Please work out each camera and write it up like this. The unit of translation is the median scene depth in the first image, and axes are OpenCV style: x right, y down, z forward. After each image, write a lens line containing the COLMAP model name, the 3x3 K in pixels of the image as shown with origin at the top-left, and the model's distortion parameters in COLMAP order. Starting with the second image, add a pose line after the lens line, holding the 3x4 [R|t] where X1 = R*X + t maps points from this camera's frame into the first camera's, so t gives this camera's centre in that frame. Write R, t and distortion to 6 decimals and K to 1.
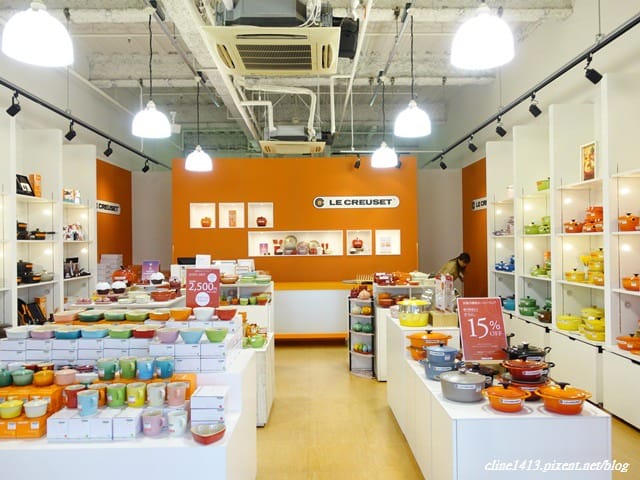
lens RADIAL K [[495.7, 0, 322.7], [0, 495.7, 238.2], [0, 0, 1]] dist [0.003792, -0.001653]
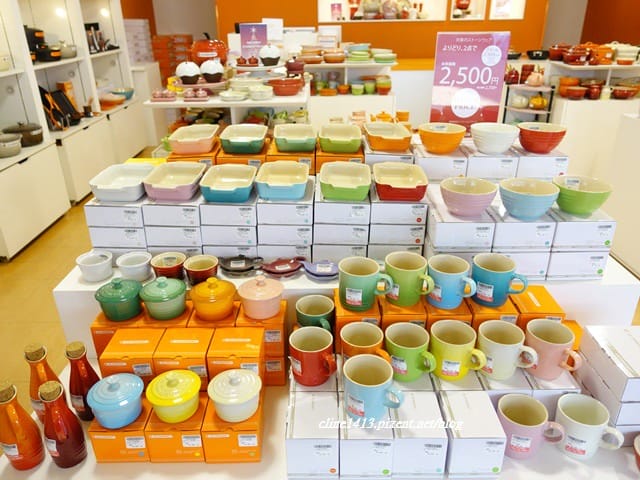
lens RADIAL K [[495.7, 0, 322.7], [0, 495.7, 238.2], [0, 0, 1]] dist [0.003792, -0.001653]
pose [[0.999983, 0.001790, -0.005505, -0.202721], [0.000721, 0.905076, 0.425248, 0.019993], [0.005744, -0.425245, 0.905060, 0.275141]]
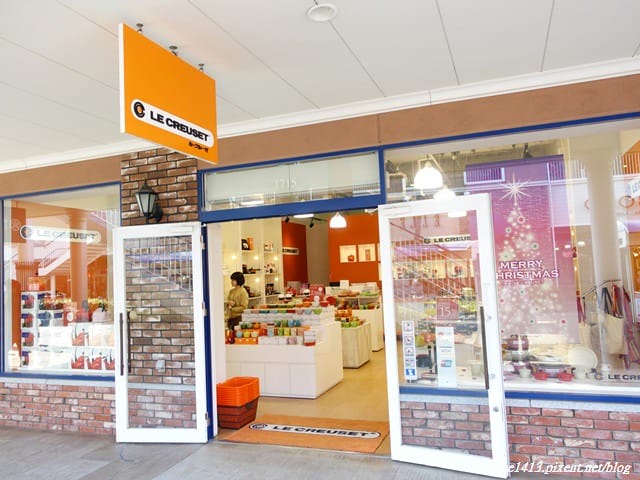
lens RADIAL K [[495.7, 0, 322.7], [0, 495.7, 238.2], [0, 0, 1]] dist [0.003792, -0.001653]
pose [[0.929635, -0.054837, -0.364378, 0.340152], [0.035530, 0.997597, -0.059485, -0.009641], [0.366765, 0.042353, 0.929349, -0.607358]]
